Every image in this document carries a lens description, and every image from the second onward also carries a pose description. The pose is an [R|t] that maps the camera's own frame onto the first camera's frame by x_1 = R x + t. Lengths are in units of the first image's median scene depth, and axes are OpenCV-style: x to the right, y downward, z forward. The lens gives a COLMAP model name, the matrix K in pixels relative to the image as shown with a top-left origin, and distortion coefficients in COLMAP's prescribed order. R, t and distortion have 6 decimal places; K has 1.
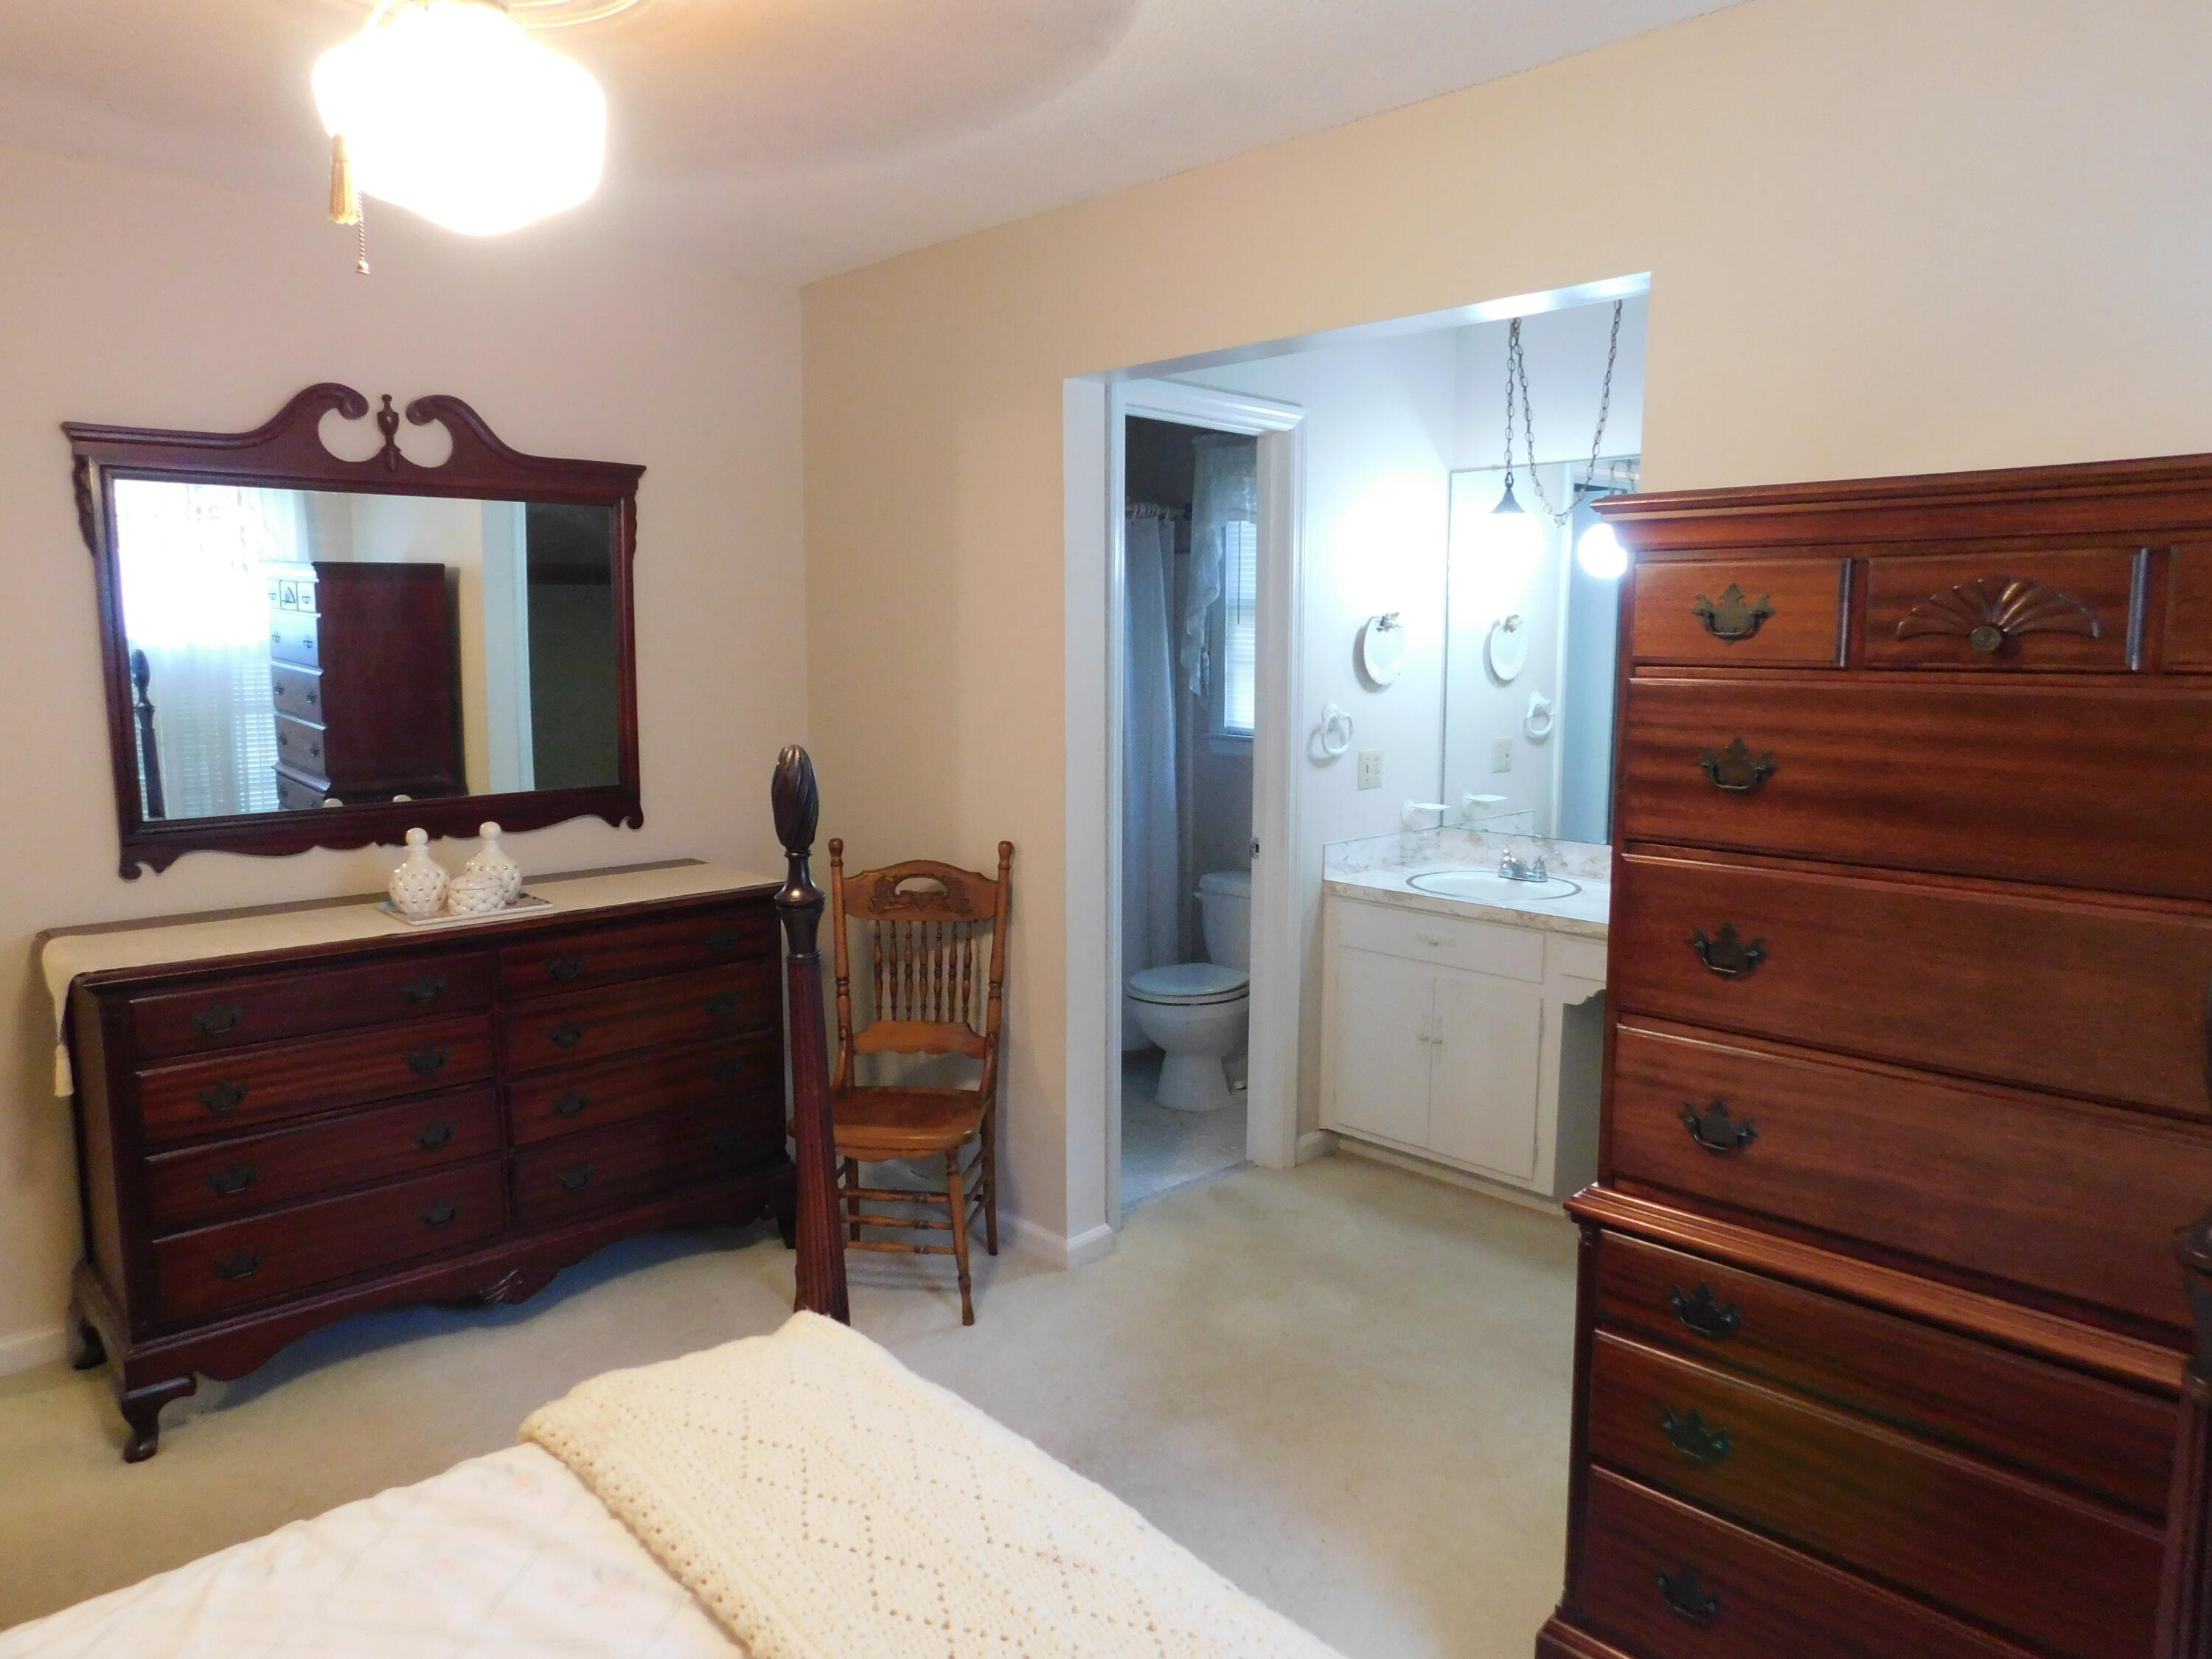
lens RADIAL K [[1463.8, 0, 1106.0], [0, 1463.8, 829.5], [0, 0, 1]] dist [-0.073283, 0.059409]
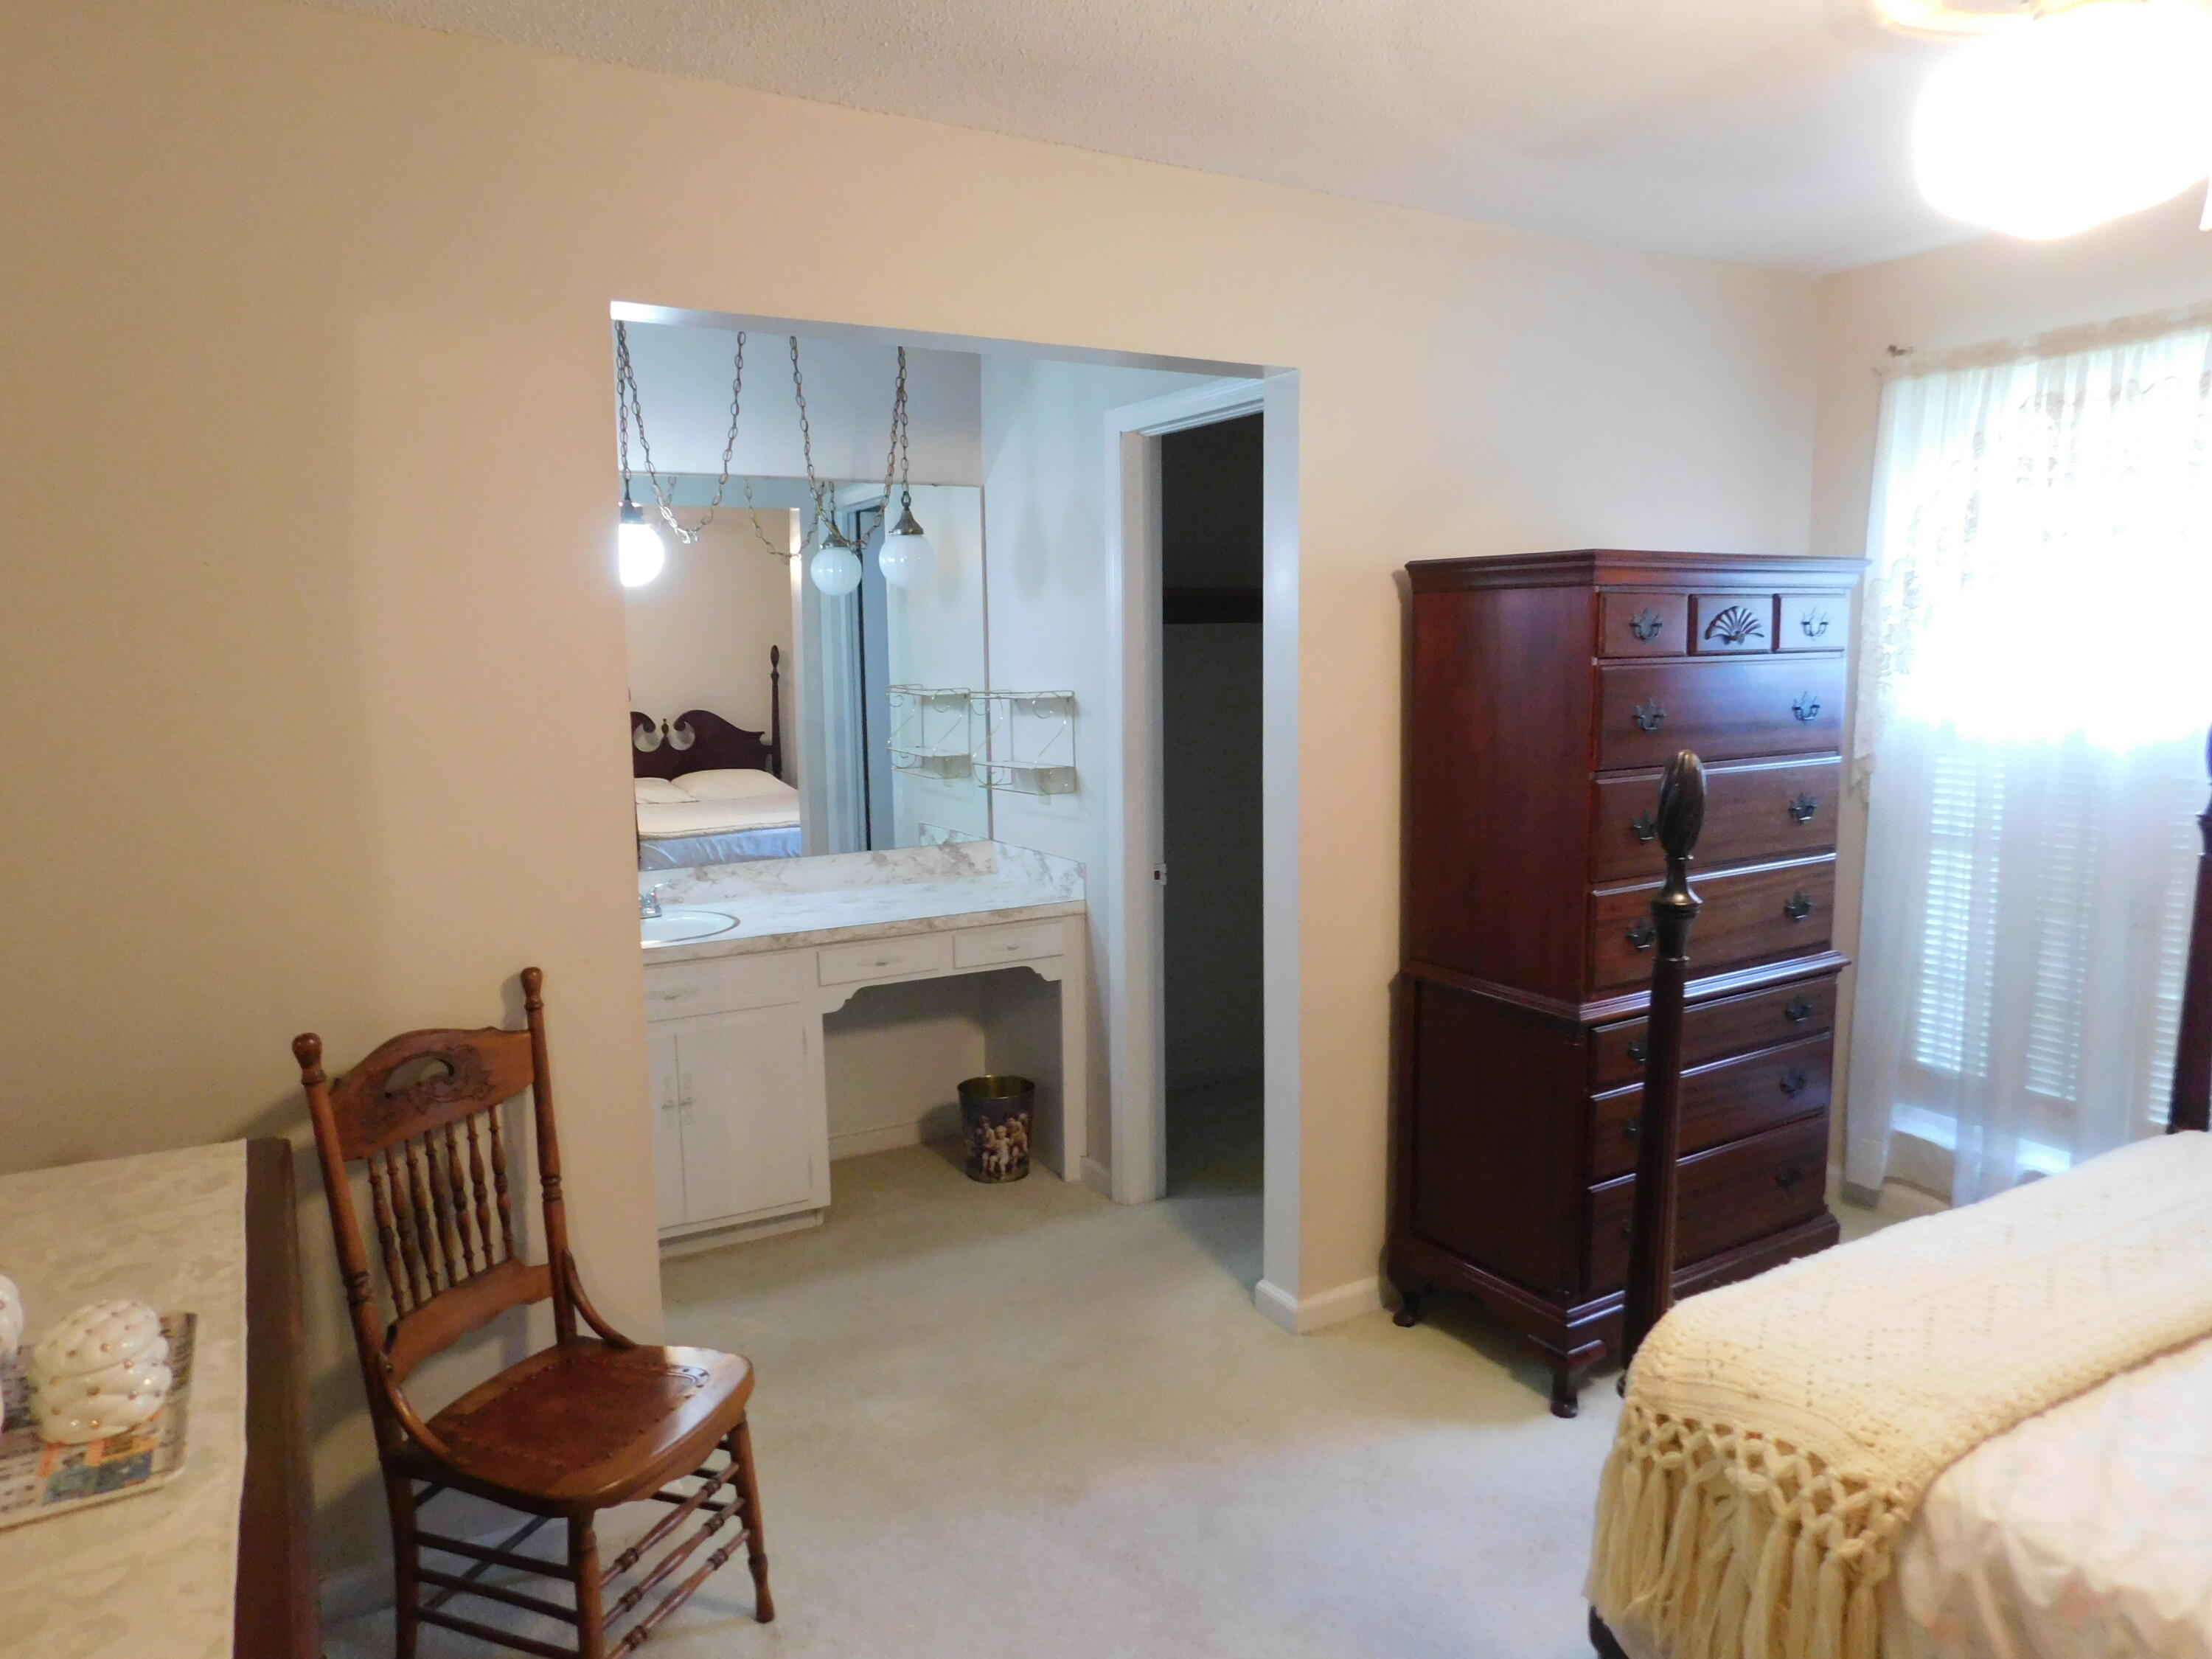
lens RADIAL K [[1463.8, 0, 1106.0], [0, 1463.8, 829.5], [0, 0, 1]] dist [-0.073283, 0.059409]
pose [[0.223550, -0.124122, 0.966757, -0.634731], [0.146683, 0.984847, 0.092526, -0.075551], [-0.963592, 0.121123, 0.238369, 0.575084]]
